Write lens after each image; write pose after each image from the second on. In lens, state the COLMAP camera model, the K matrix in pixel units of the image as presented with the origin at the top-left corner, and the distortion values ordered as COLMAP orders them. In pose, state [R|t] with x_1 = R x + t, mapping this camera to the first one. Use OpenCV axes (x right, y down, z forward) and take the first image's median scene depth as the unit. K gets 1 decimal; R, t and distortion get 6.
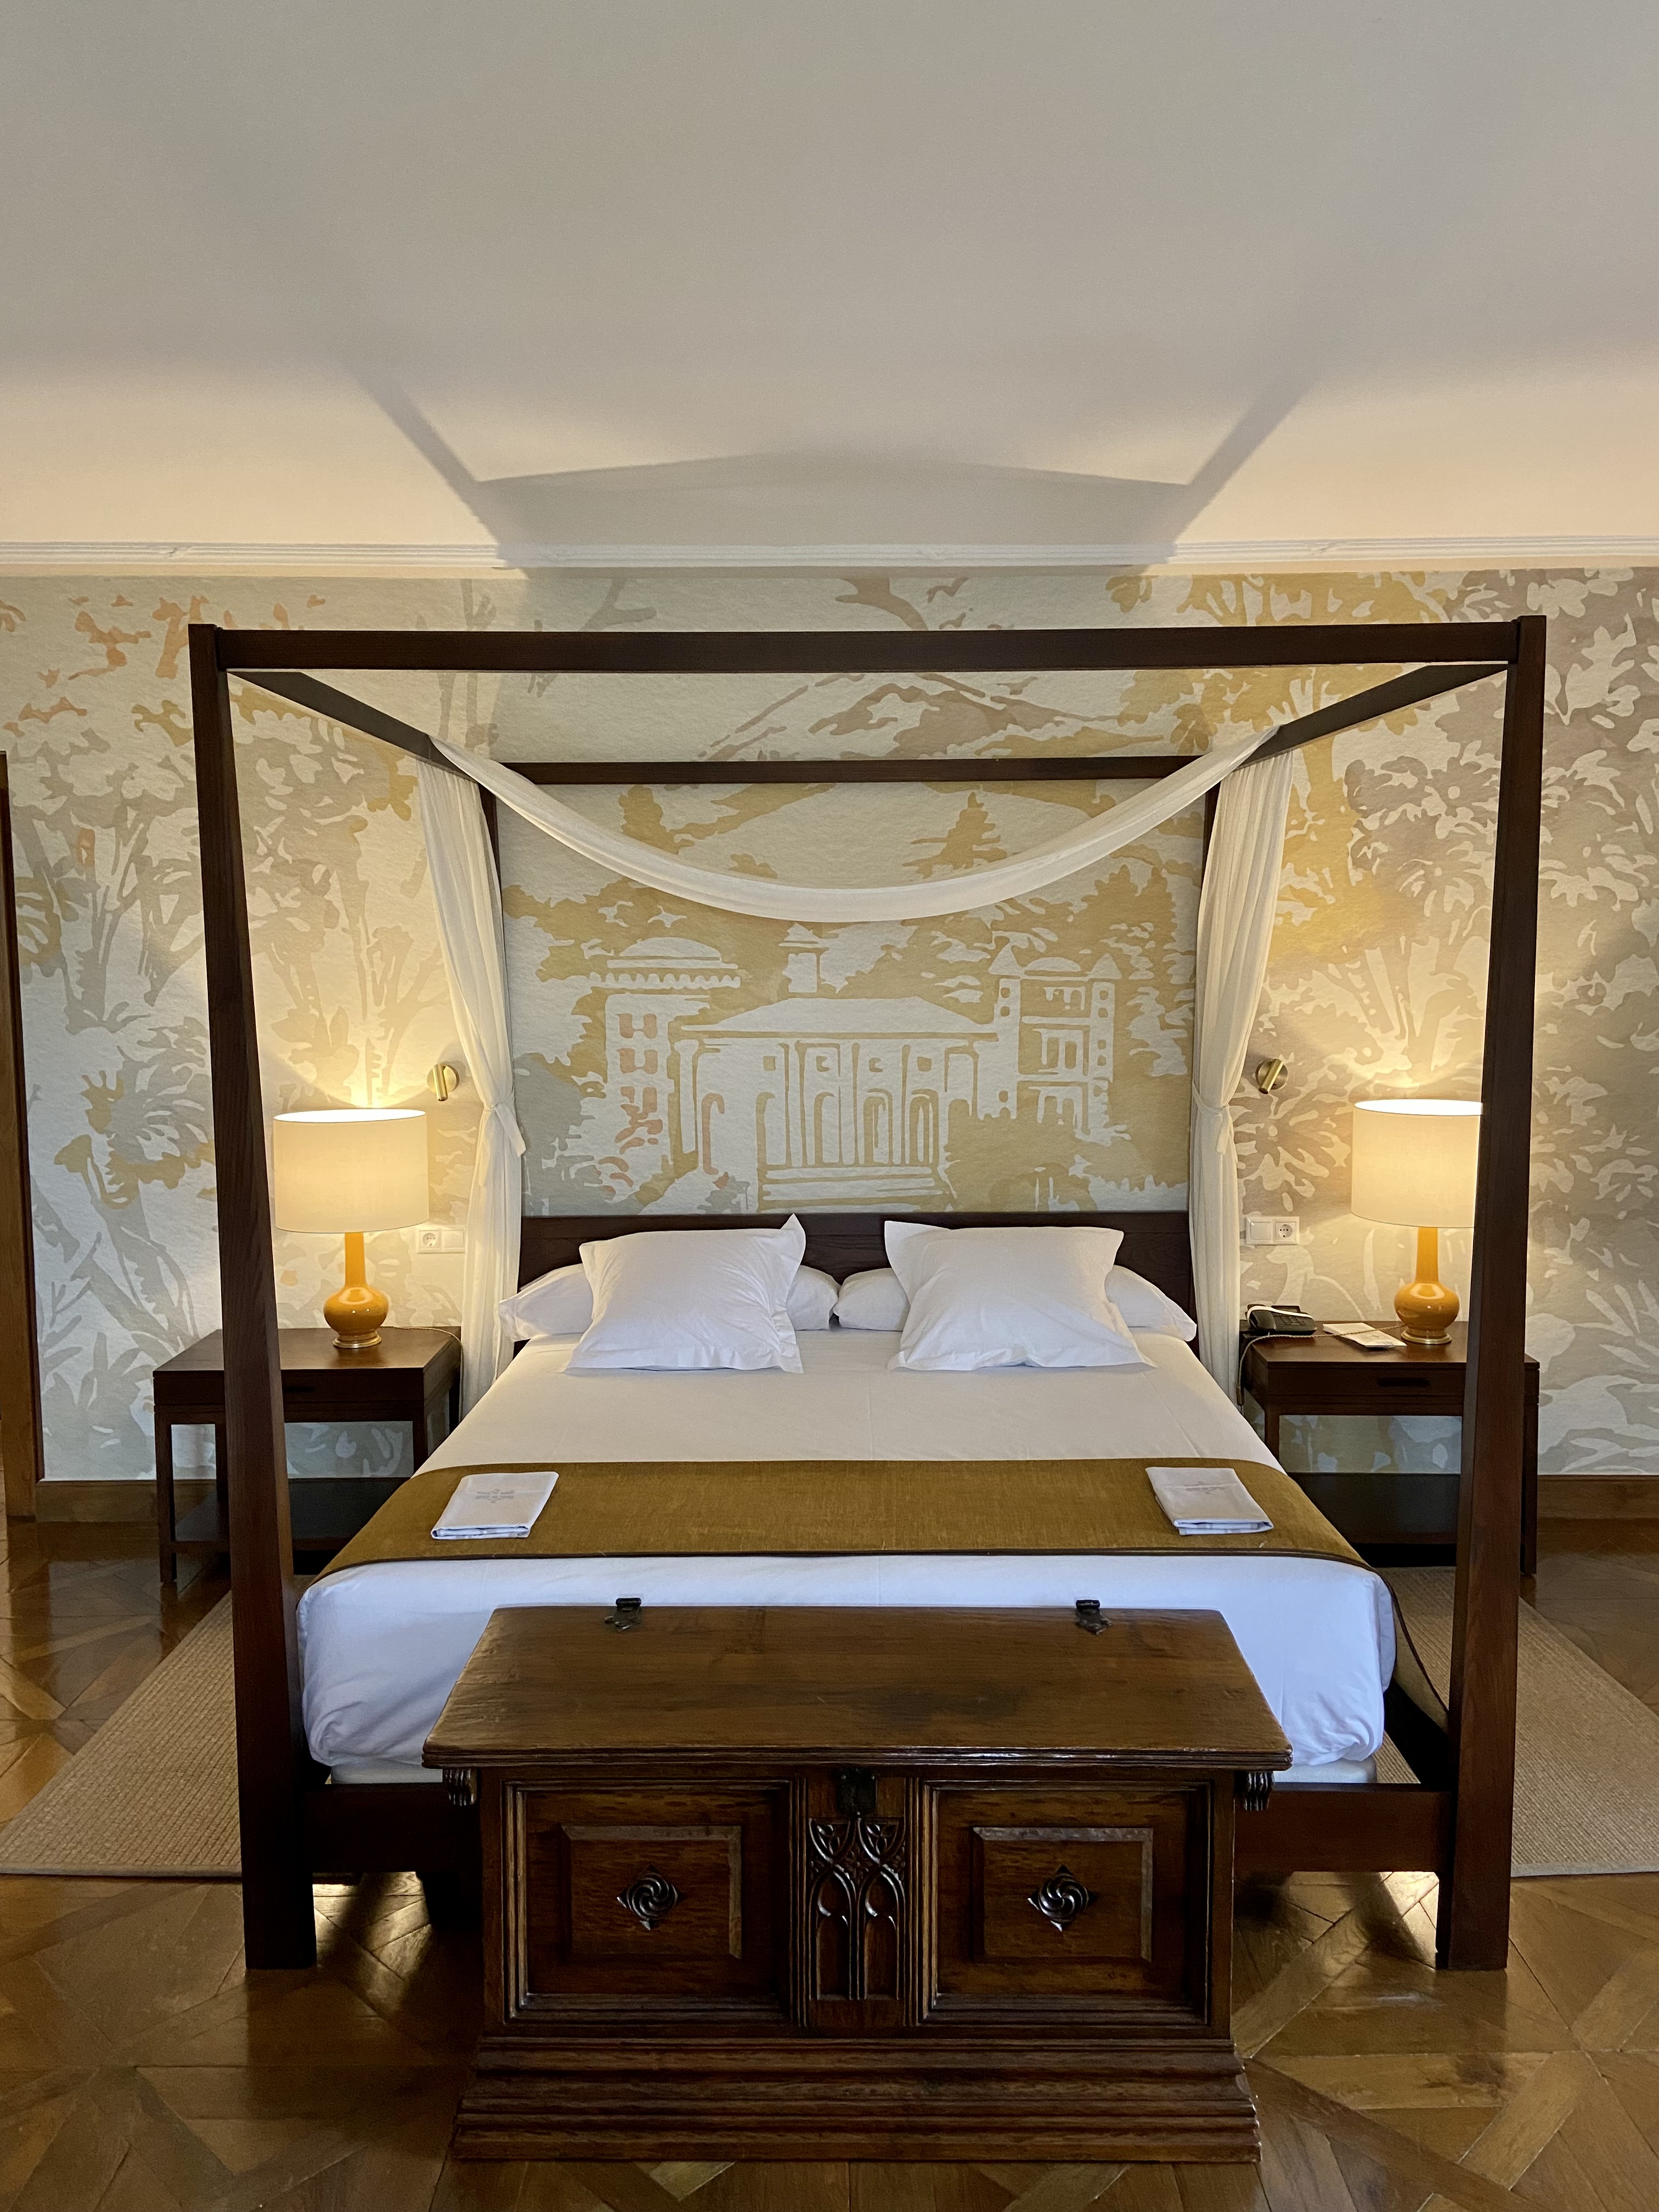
lens RADIAL K [[1659.1, 0, 828.4], [0, 1659.1, 1111.1], [0, 0, 1]] dist [0.044918, 0.000437]
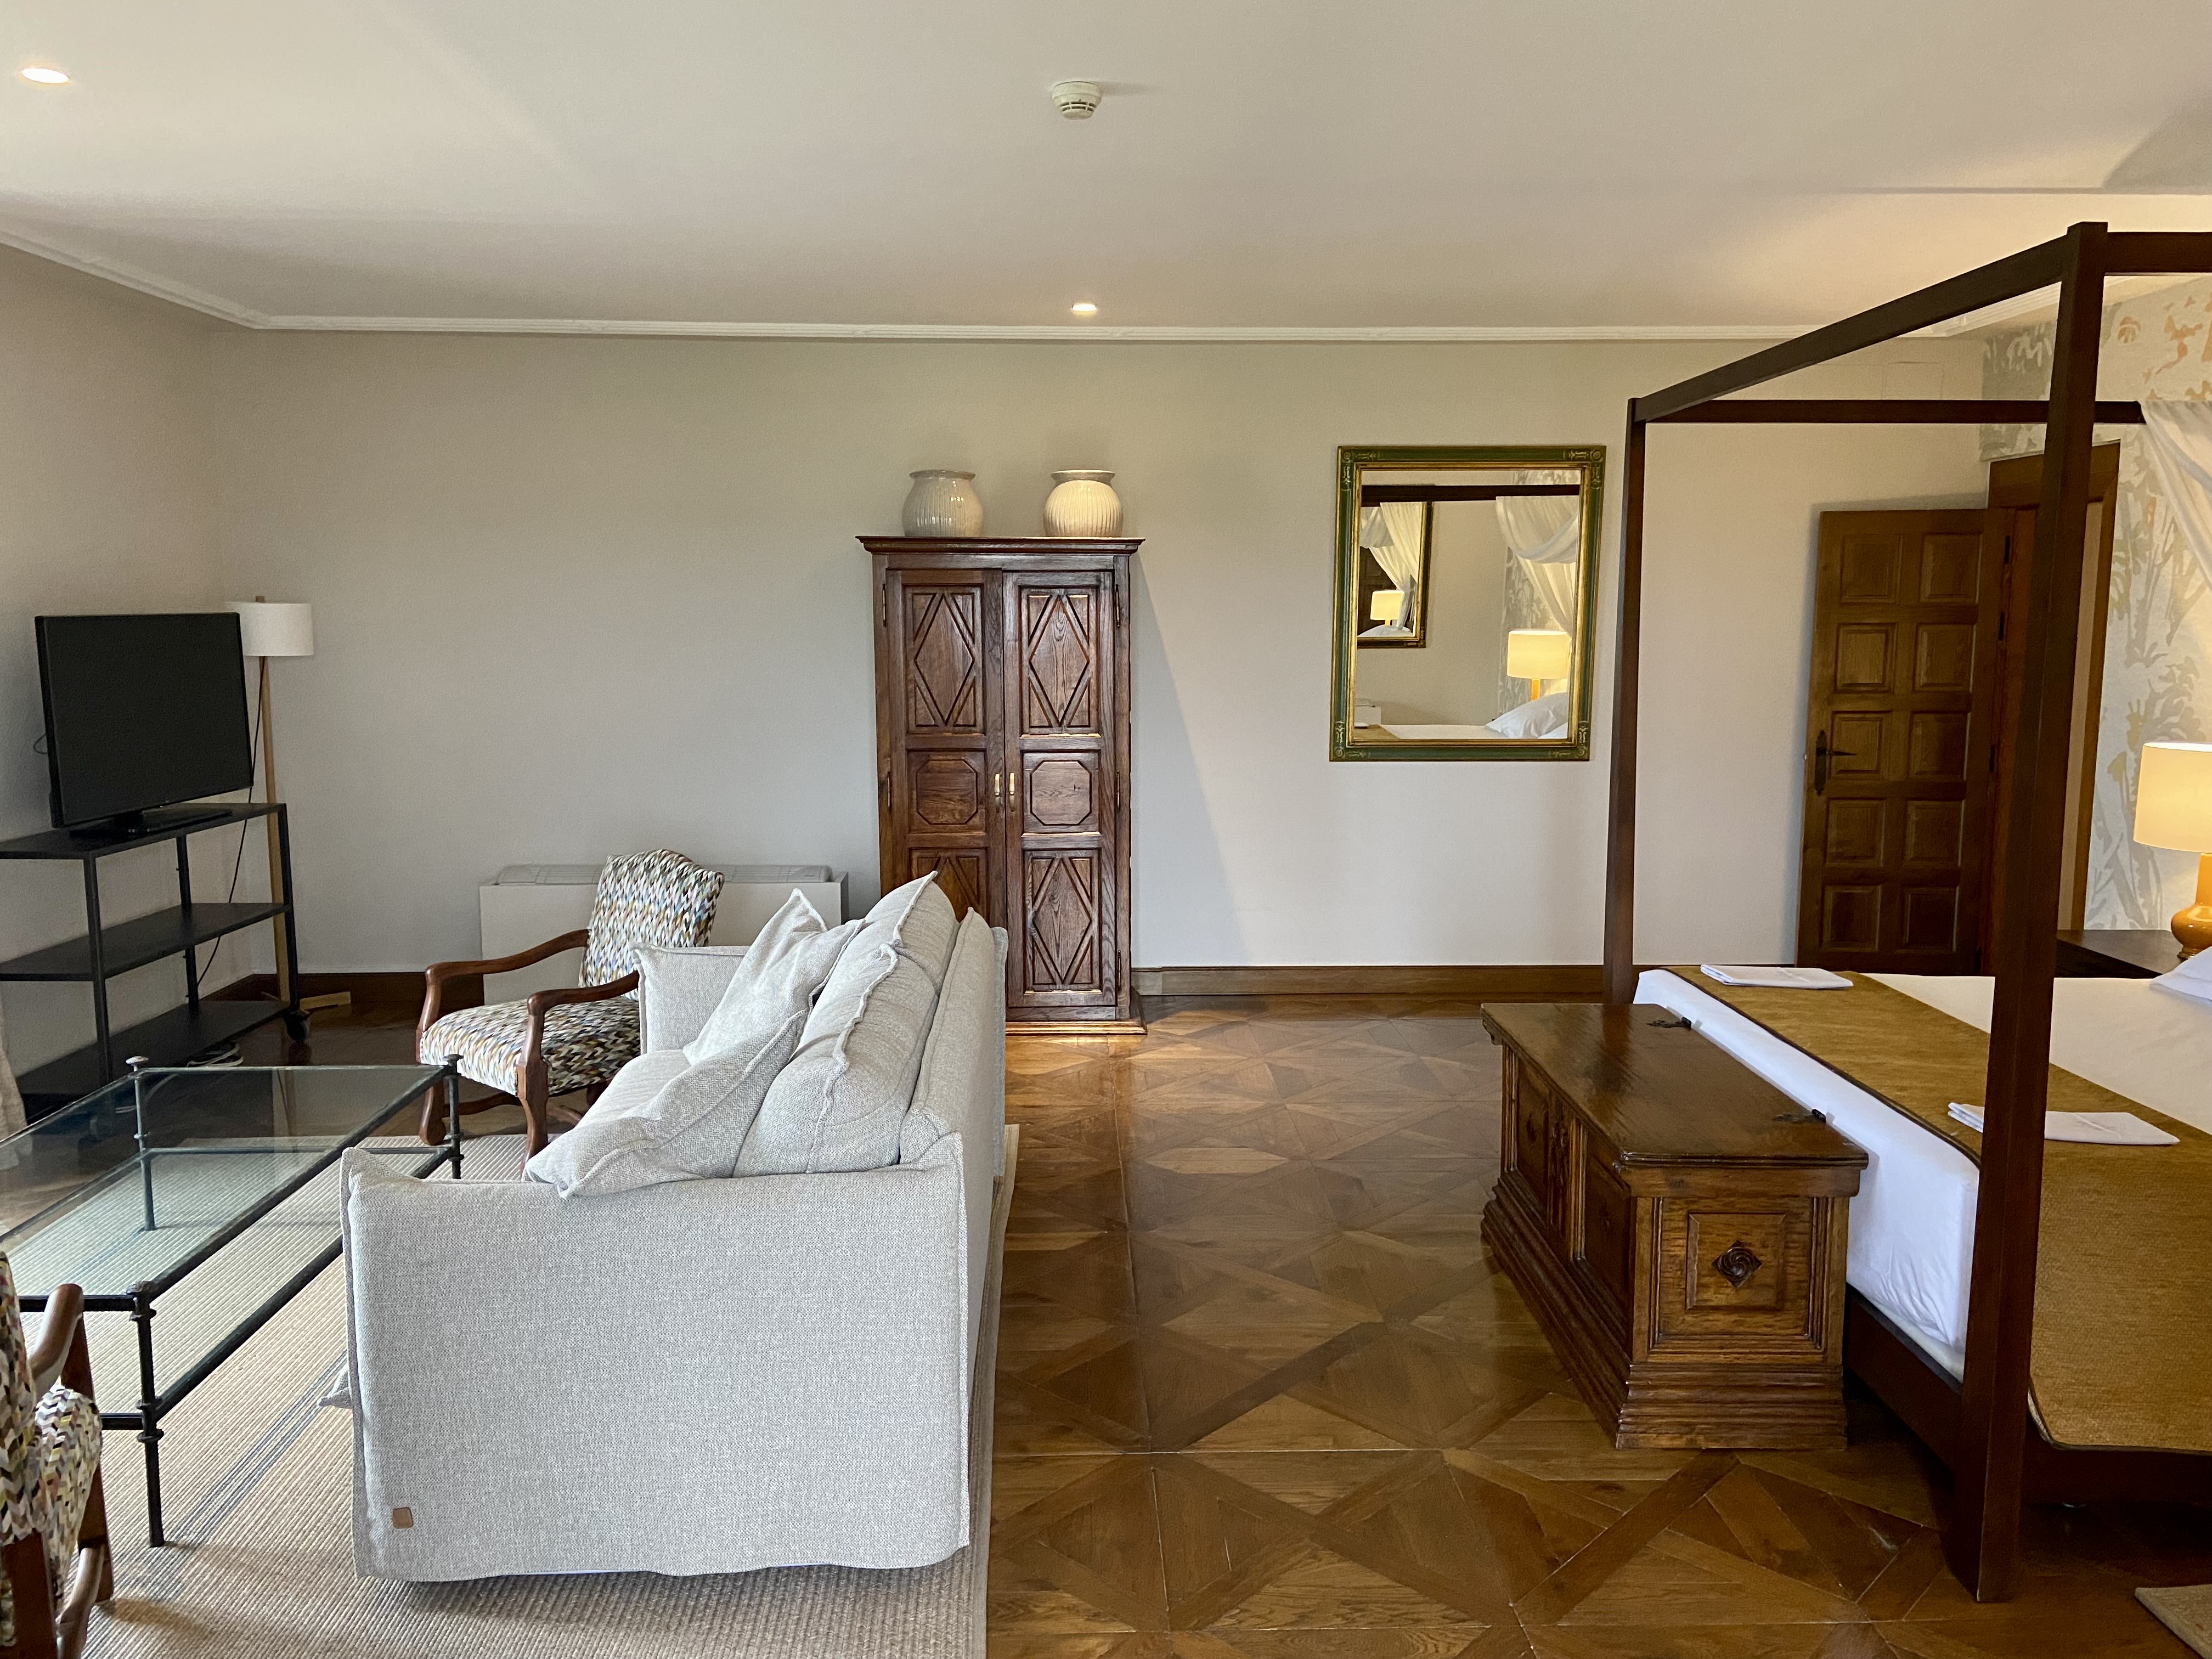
lens RADIAL K [[1659.1, 0, 1103.5], [0, 1659.1, 823.9], [0, 0, 1]] dist [0.044918, 0.000437]
pose [[0.017960, 0.137217, -0.990378, 0.774247], [-0.106574, 0.985158, 0.134561, -0.019860], [0.994143, 0.103132, 0.032317, 0.232306]]
